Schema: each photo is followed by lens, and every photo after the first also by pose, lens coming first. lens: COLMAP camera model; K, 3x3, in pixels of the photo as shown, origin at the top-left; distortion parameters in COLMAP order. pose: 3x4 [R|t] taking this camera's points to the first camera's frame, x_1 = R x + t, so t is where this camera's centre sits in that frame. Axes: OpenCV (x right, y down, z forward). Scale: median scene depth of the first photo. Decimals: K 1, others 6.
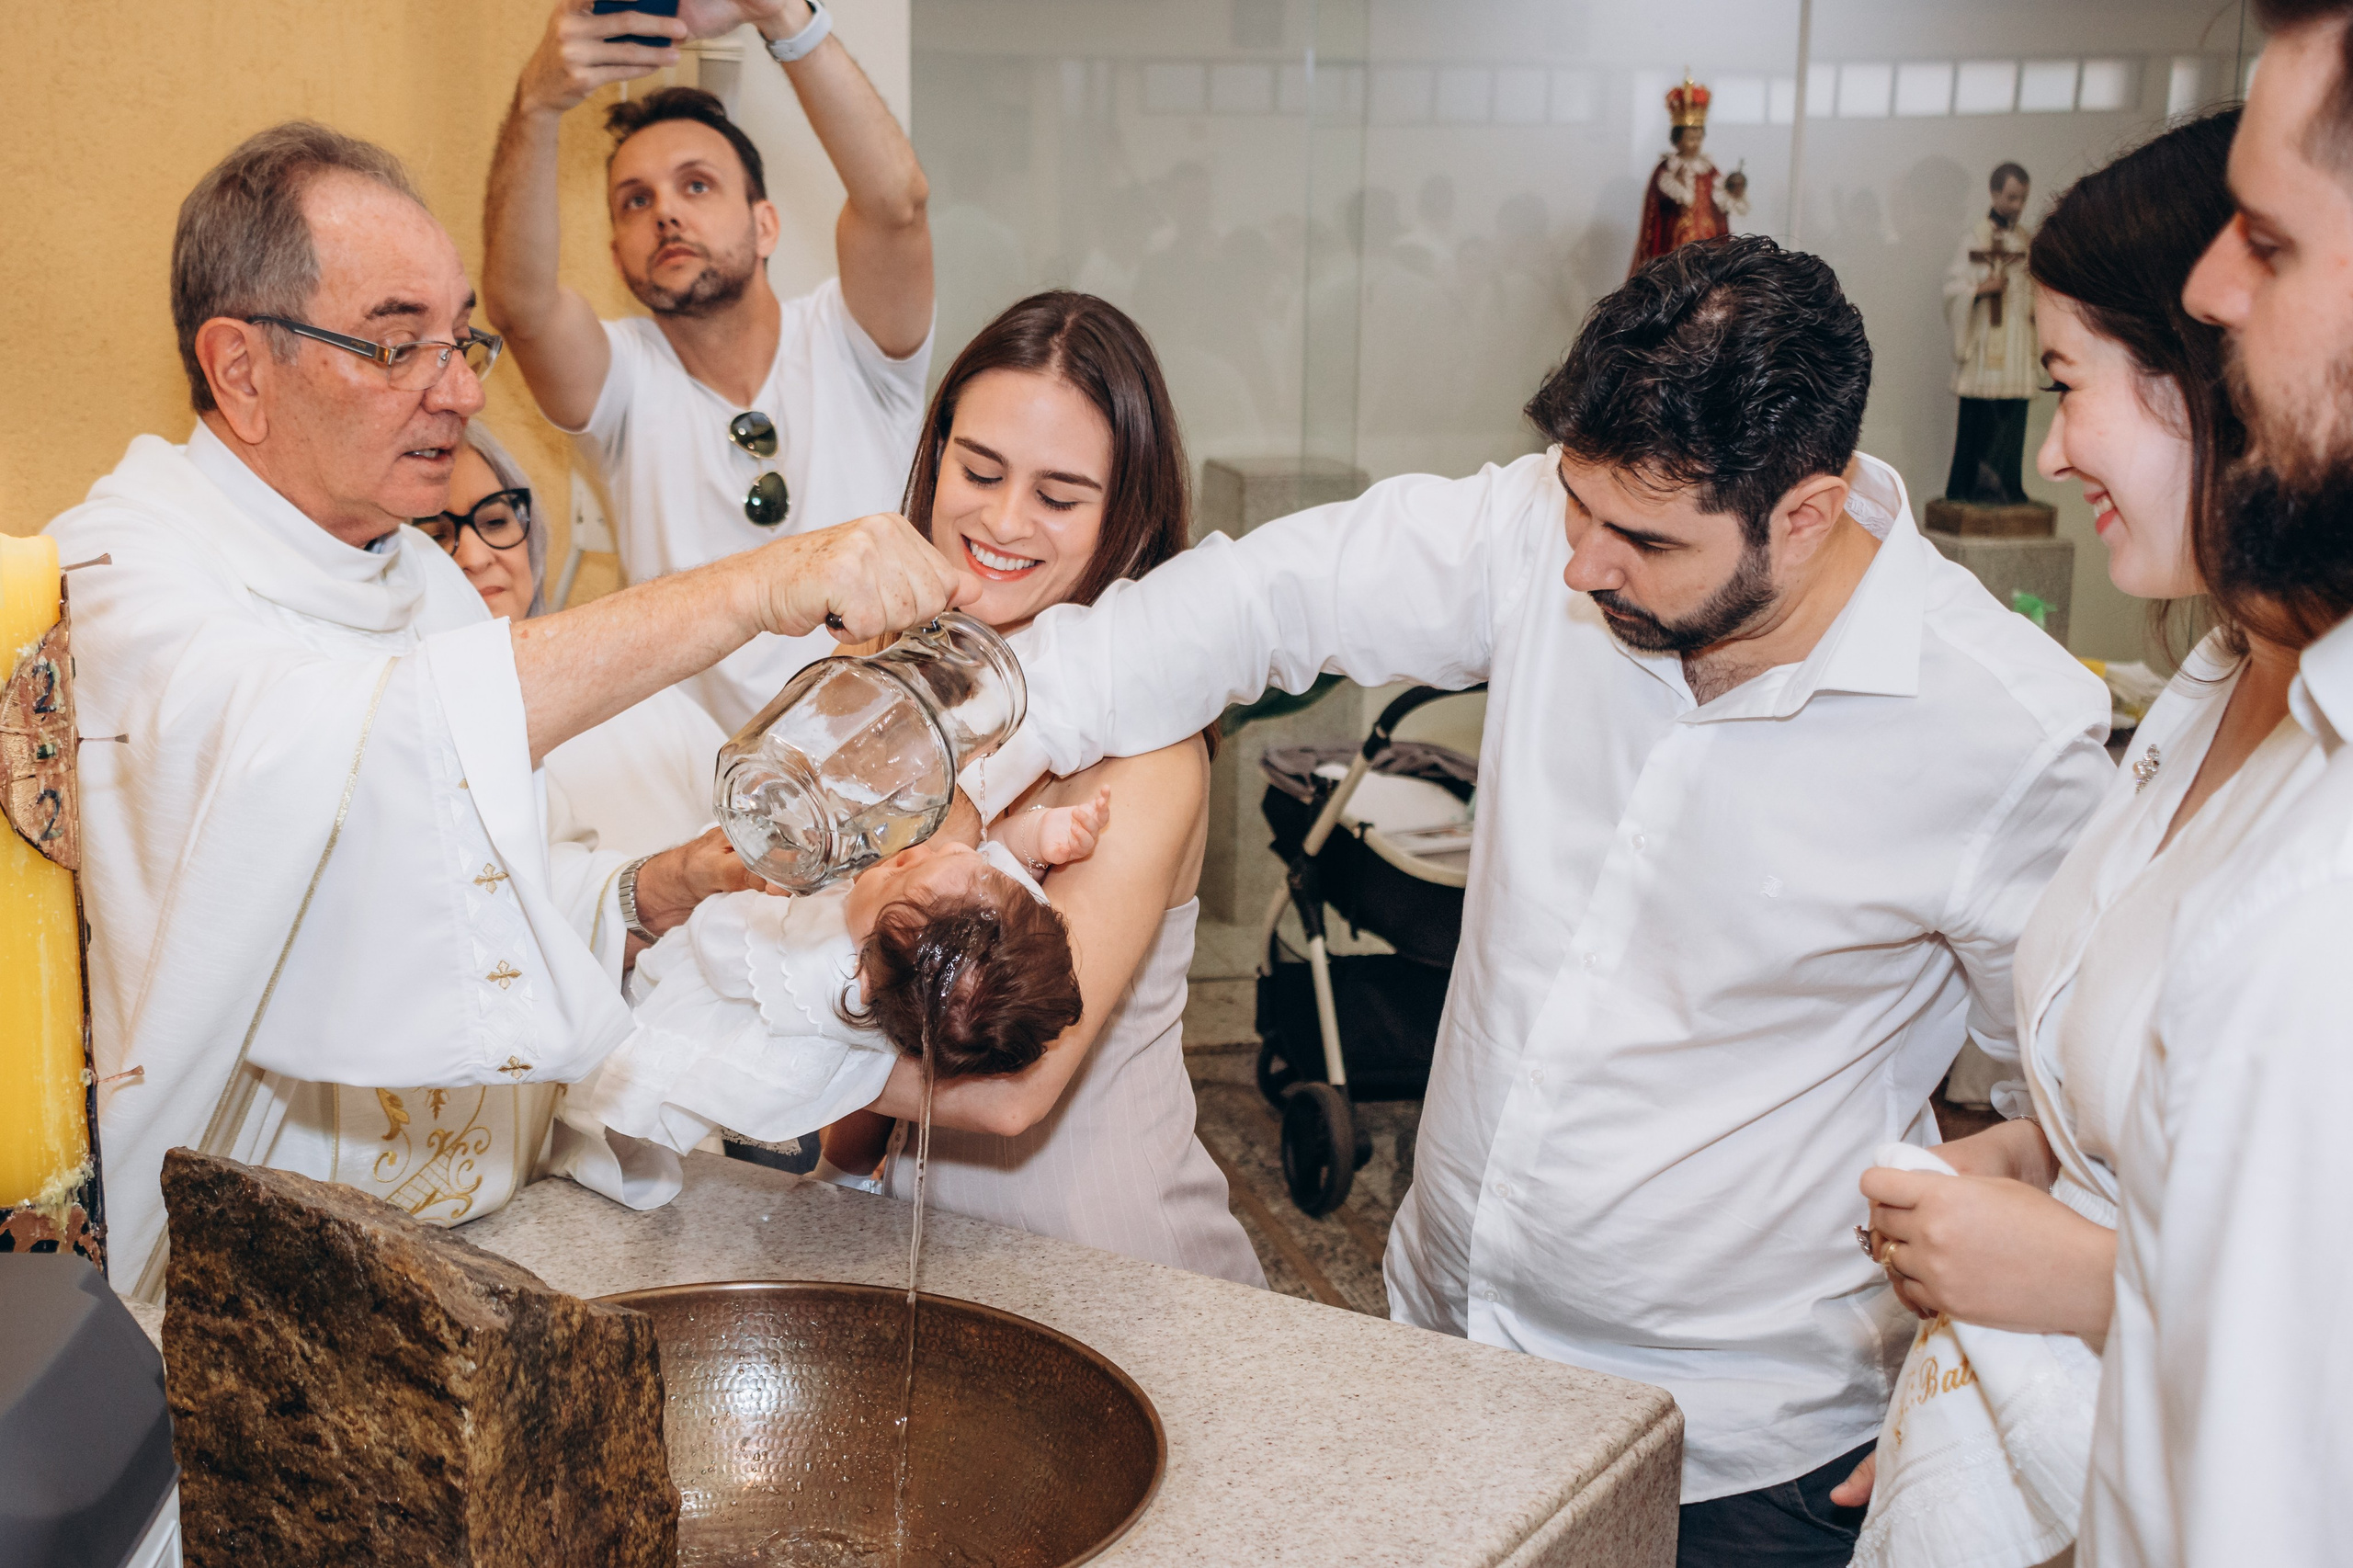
lens RADIAL K [[2645.8, 0, 1000.7], [0, 2645.8, 775.5], [0, 0, 1]] dist [-0.071696, 0.067289]
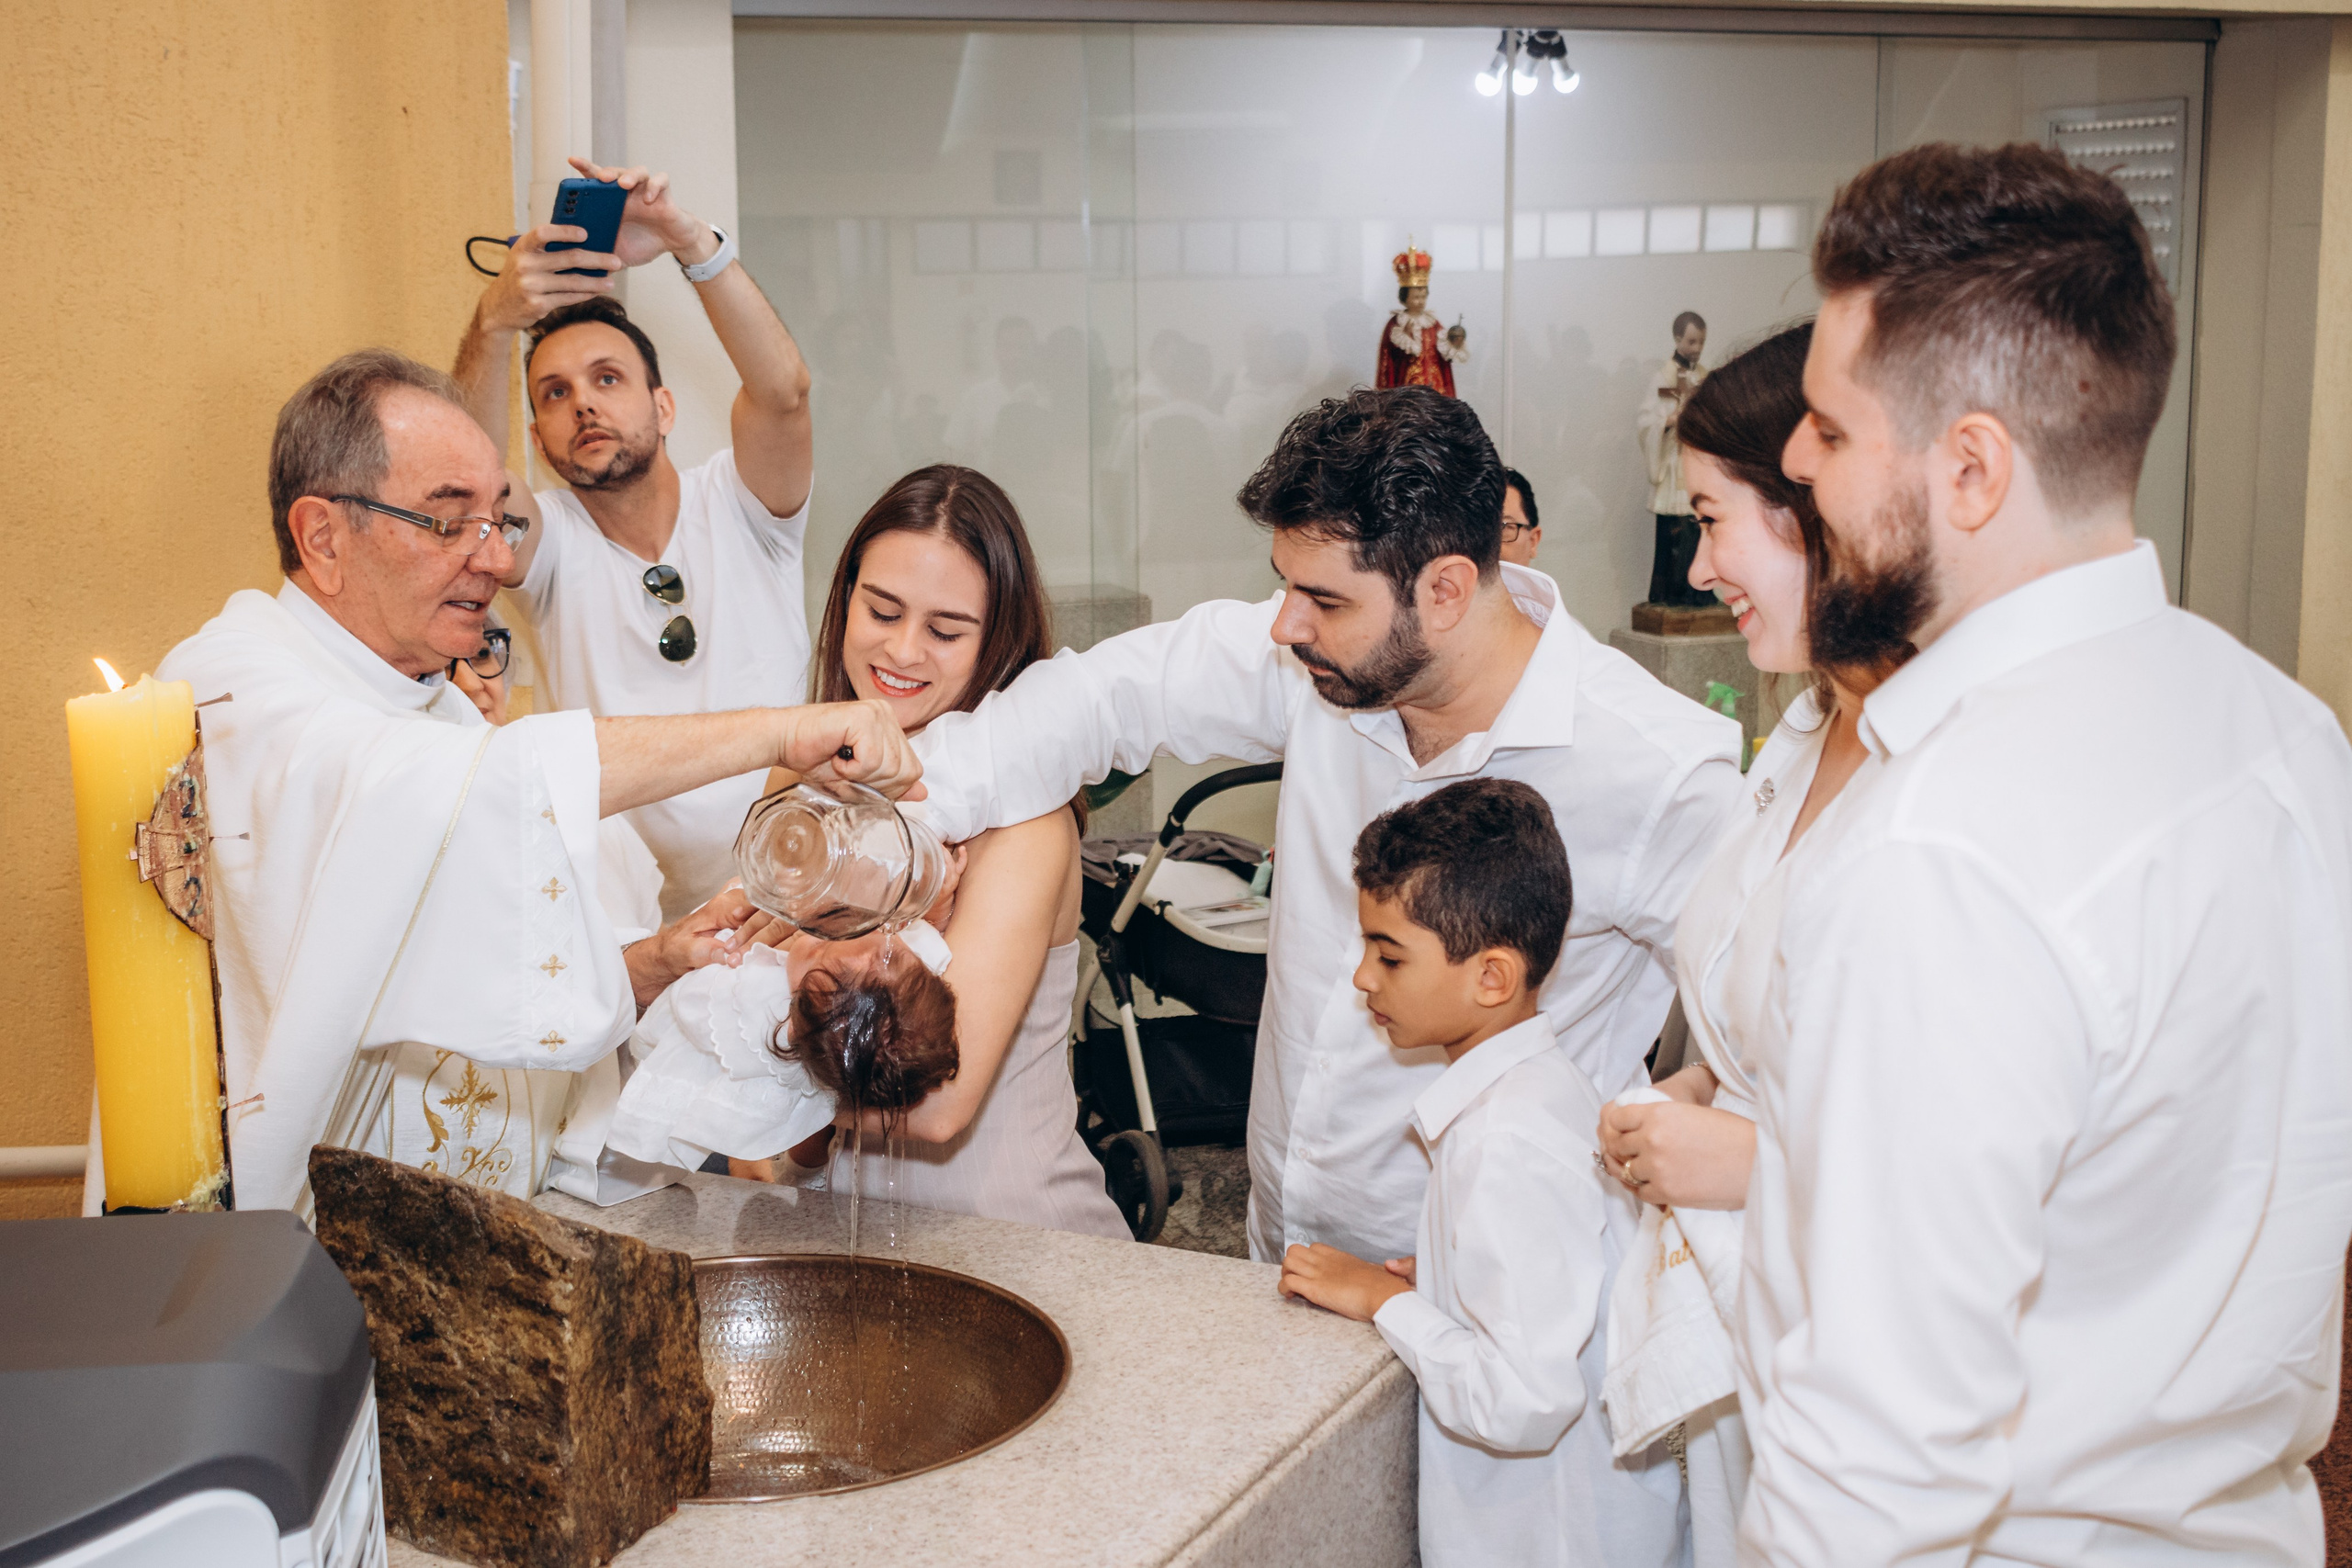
lens RADIAL K [[2644.5, 0, 1000.3], [0, 2644.5, 775.5], [0, 0, 1]] dist [-0.071696, 0.067289]
pose [[0.995085, -0.036476, 0.092064, -0.082994], [0.040847, 0.998104, -0.046051, 0.030168], [-0.090210, 0.049585, 0.994688, -0.311793]]
